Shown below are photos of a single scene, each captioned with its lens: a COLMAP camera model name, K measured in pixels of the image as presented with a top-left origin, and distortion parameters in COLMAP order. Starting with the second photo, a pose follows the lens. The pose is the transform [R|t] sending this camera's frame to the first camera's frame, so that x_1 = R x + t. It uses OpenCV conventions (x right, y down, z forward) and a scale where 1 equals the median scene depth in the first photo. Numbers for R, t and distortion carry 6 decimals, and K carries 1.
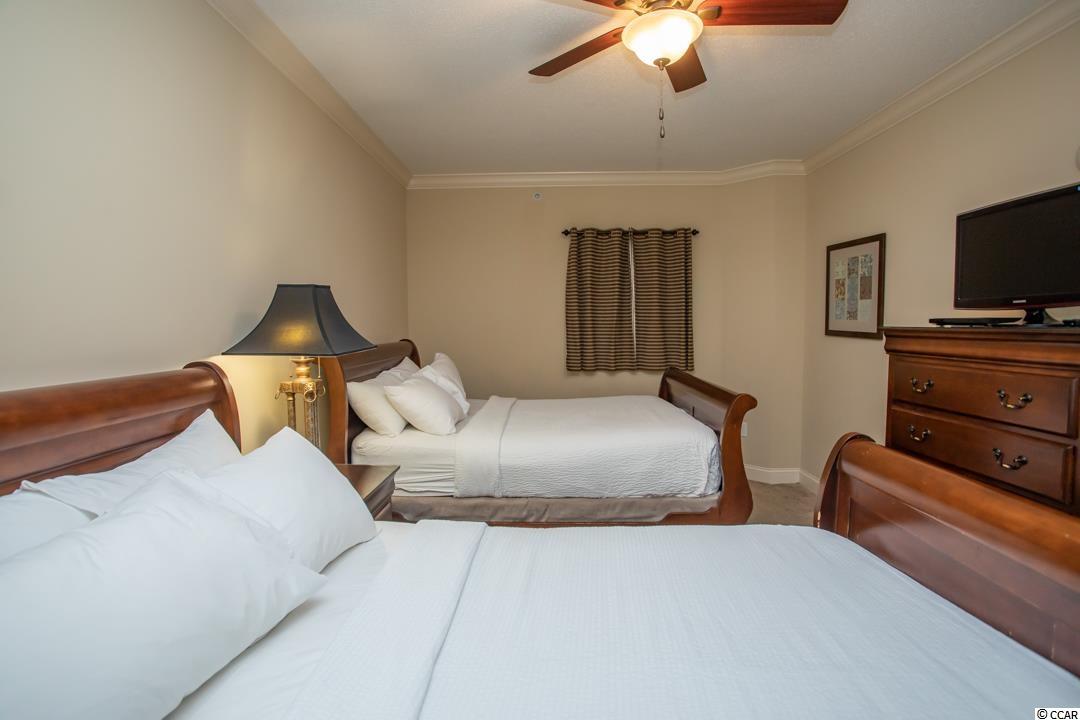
lens RADIAL K [[527.1, 0, 538.4], [0, 527.1, 352.3], [0, 0, 1]] dist [-0.084724, 0.033202]
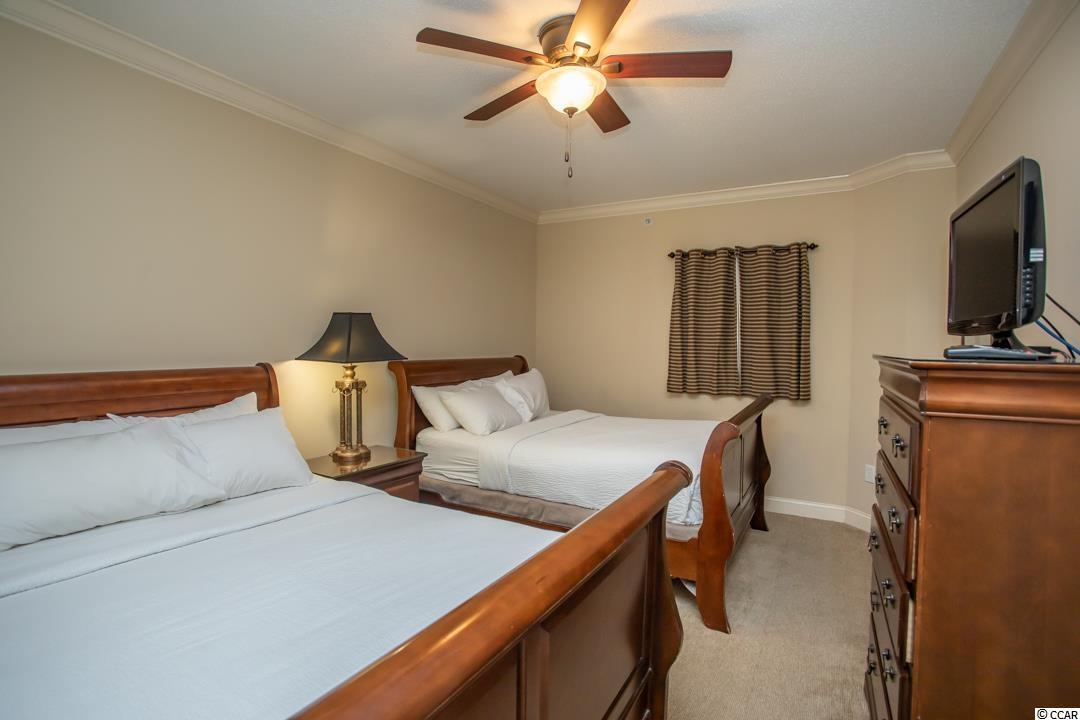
lens RADIAL K [[527.1, 0, 538.4], [0, 527.1, 352.3], [0, 0, 1]] dist [-0.084724, 0.033202]
pose [[0.876824, 0.026596, -0.480075, 0.334604], [-0.044429, 0.998679, -0.025820, -0.004114], [0.478754, 0.043969, 0.876848, 0.003082]]
